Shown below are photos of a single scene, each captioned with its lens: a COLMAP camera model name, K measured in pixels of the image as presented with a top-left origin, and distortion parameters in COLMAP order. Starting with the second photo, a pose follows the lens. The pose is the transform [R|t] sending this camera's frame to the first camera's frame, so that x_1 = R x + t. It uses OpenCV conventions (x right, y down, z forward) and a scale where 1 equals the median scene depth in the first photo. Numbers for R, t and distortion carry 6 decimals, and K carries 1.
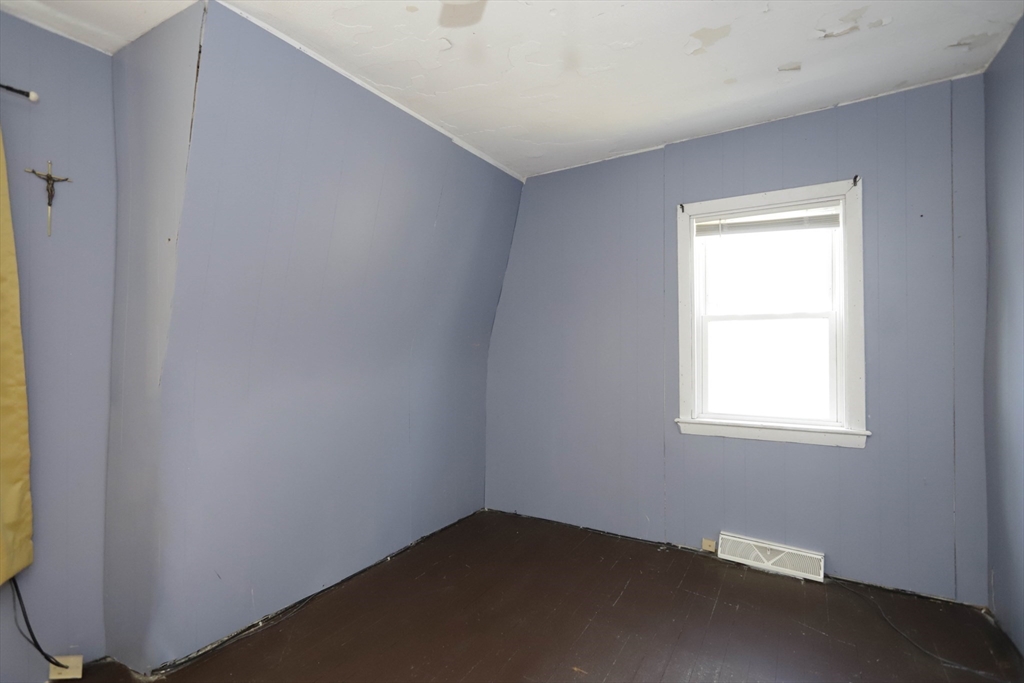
lens RADIAL K [[484.8, 0, 514.6], [0, 484.8, 344.9], [0, 0, 1]] dist [-0.003724, 0.001308]
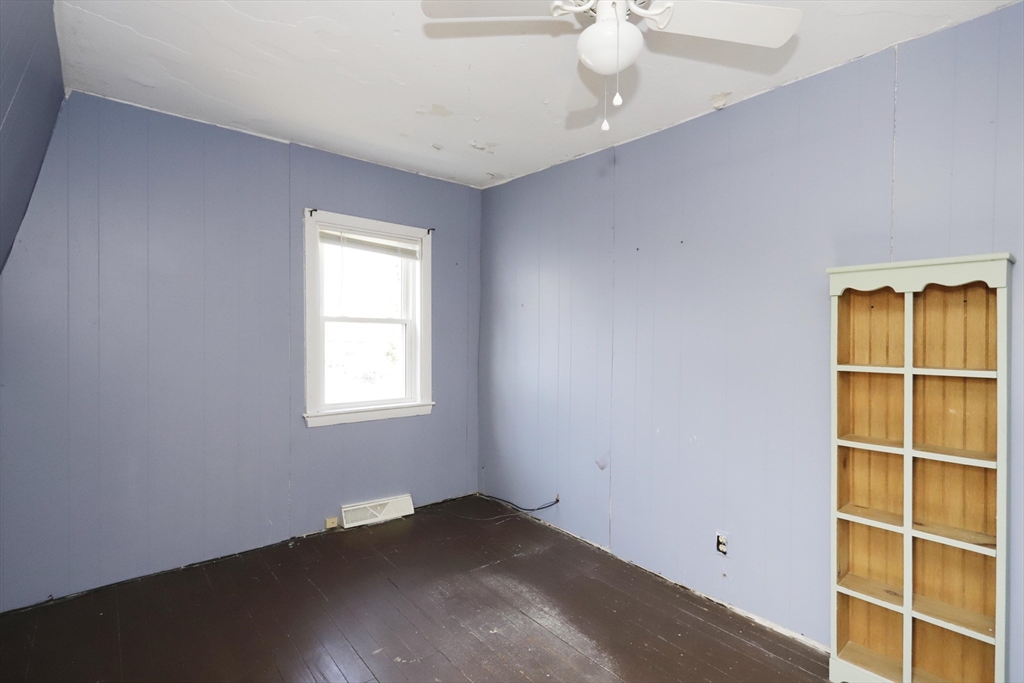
lens RADIAL K [[484.8, 0, 514.6], [0, 484.8, 344.9], [0, 0, 1]] dist [-0.003724, 0.001308]
pose [[0.300103, -0.006645, 0.953884, -0.556062], [-0.017843, 0.999762, 0.012578, -0.018521], [-0.953740, -0.020794, 0.299913, 0.281614]]
